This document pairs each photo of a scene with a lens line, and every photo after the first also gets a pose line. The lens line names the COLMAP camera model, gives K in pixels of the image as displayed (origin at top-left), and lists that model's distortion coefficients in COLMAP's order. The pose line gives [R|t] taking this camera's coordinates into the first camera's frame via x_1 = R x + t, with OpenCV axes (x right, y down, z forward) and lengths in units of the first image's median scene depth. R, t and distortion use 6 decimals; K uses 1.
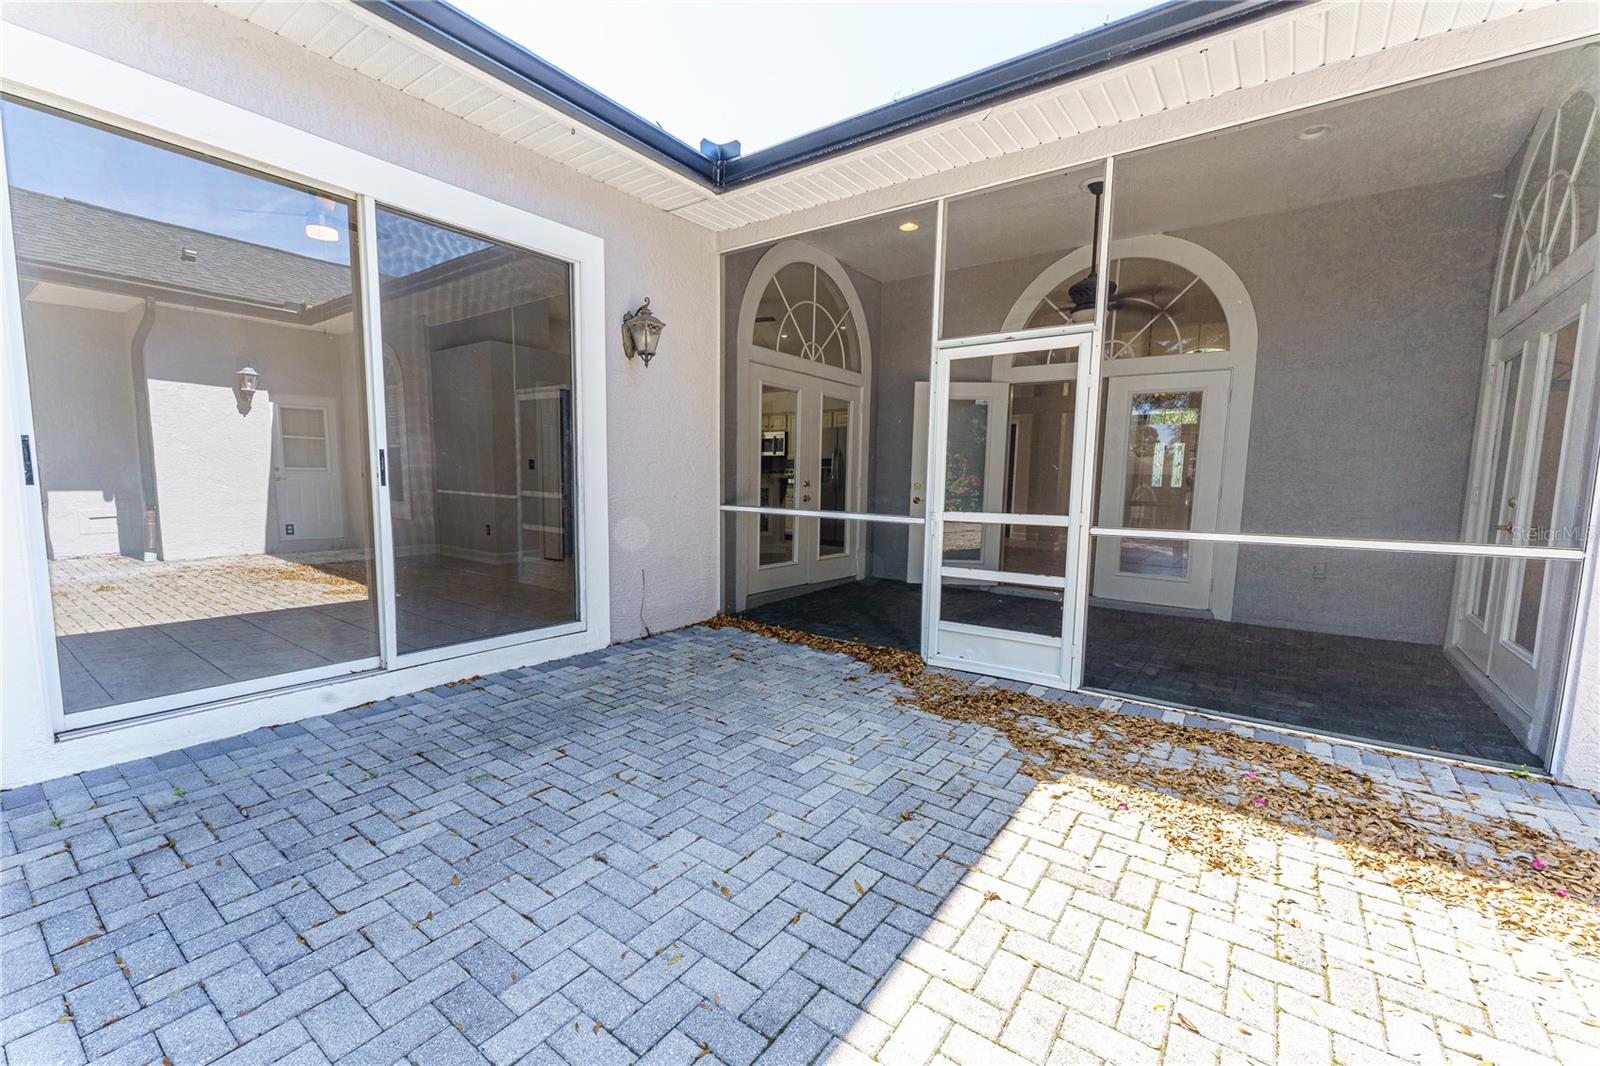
lens RADIAL K [[657.9, 0, 793.3], [0, 657.9, 537.4], [0, 0, 1]] dist [0.004487, -0.001112]
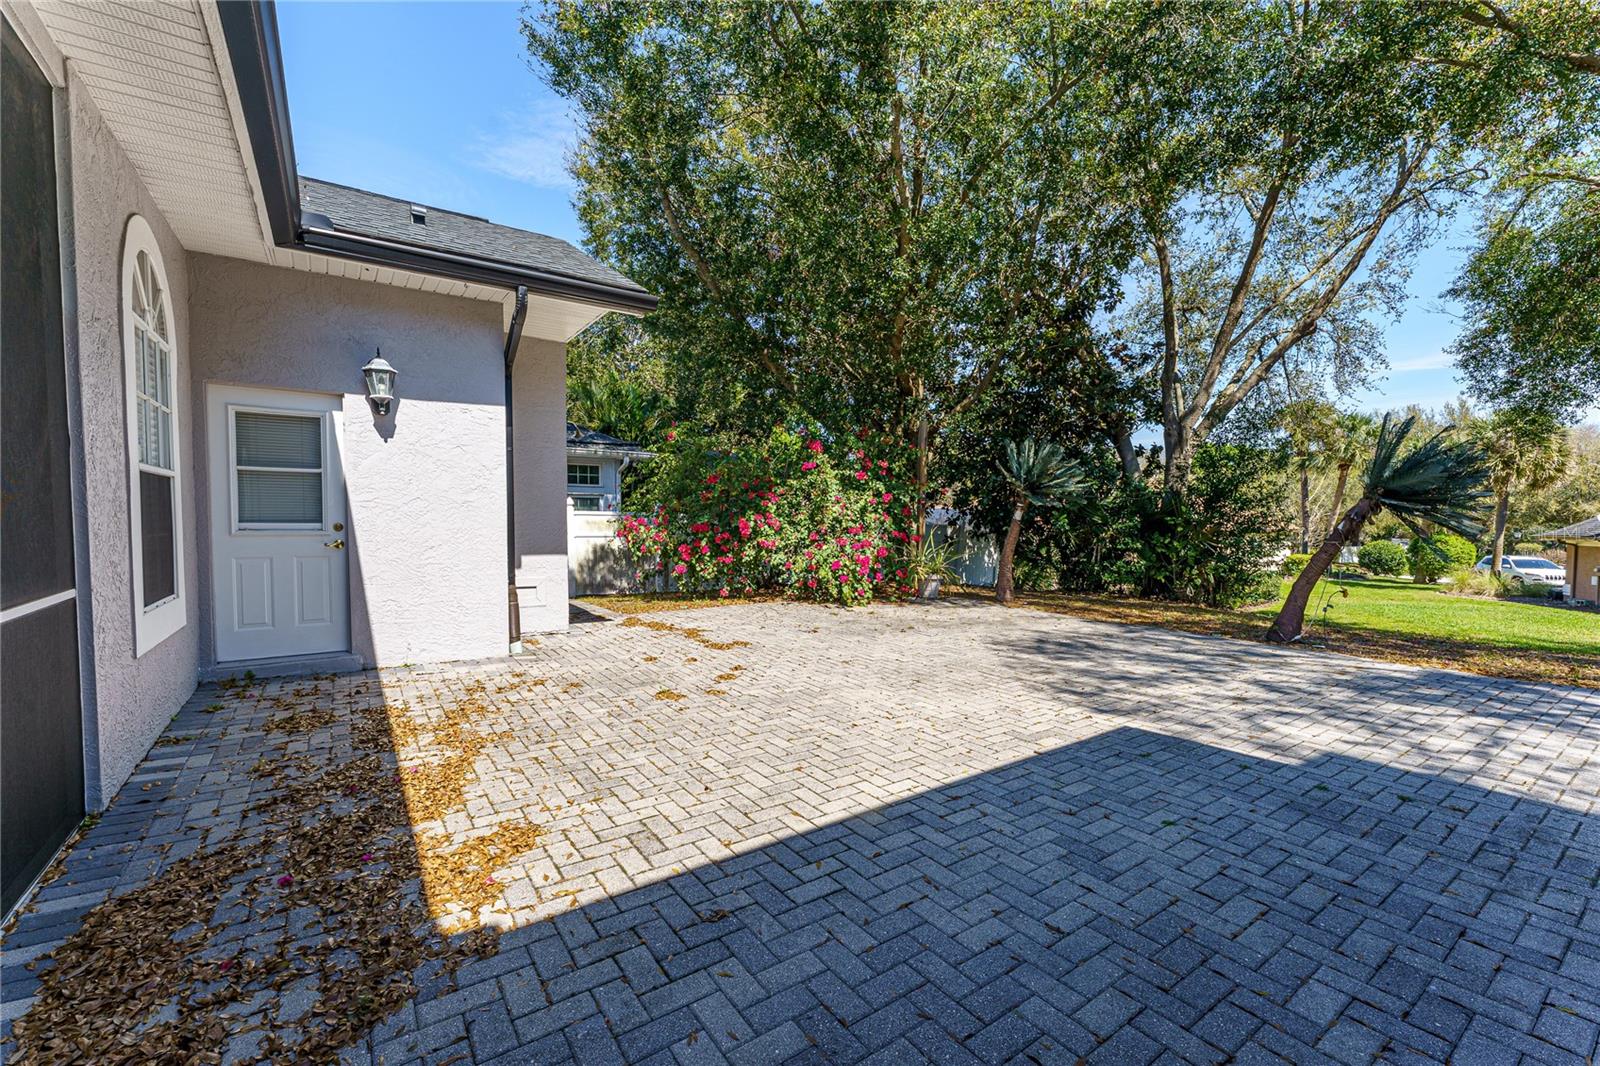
lens RADIAL K [[657.9, 0, 796.8], [0, 657.9, 545.5], [0, 0, 1]] dist [0.004487, -0.001112]
pose [[-0.946332, -0.039651, 0.320756, -0.123533], [0.005489, 0.990331, 0.138615, -0.123457], [-0.323151, 0.132936, -0.936964, 1.102990]]
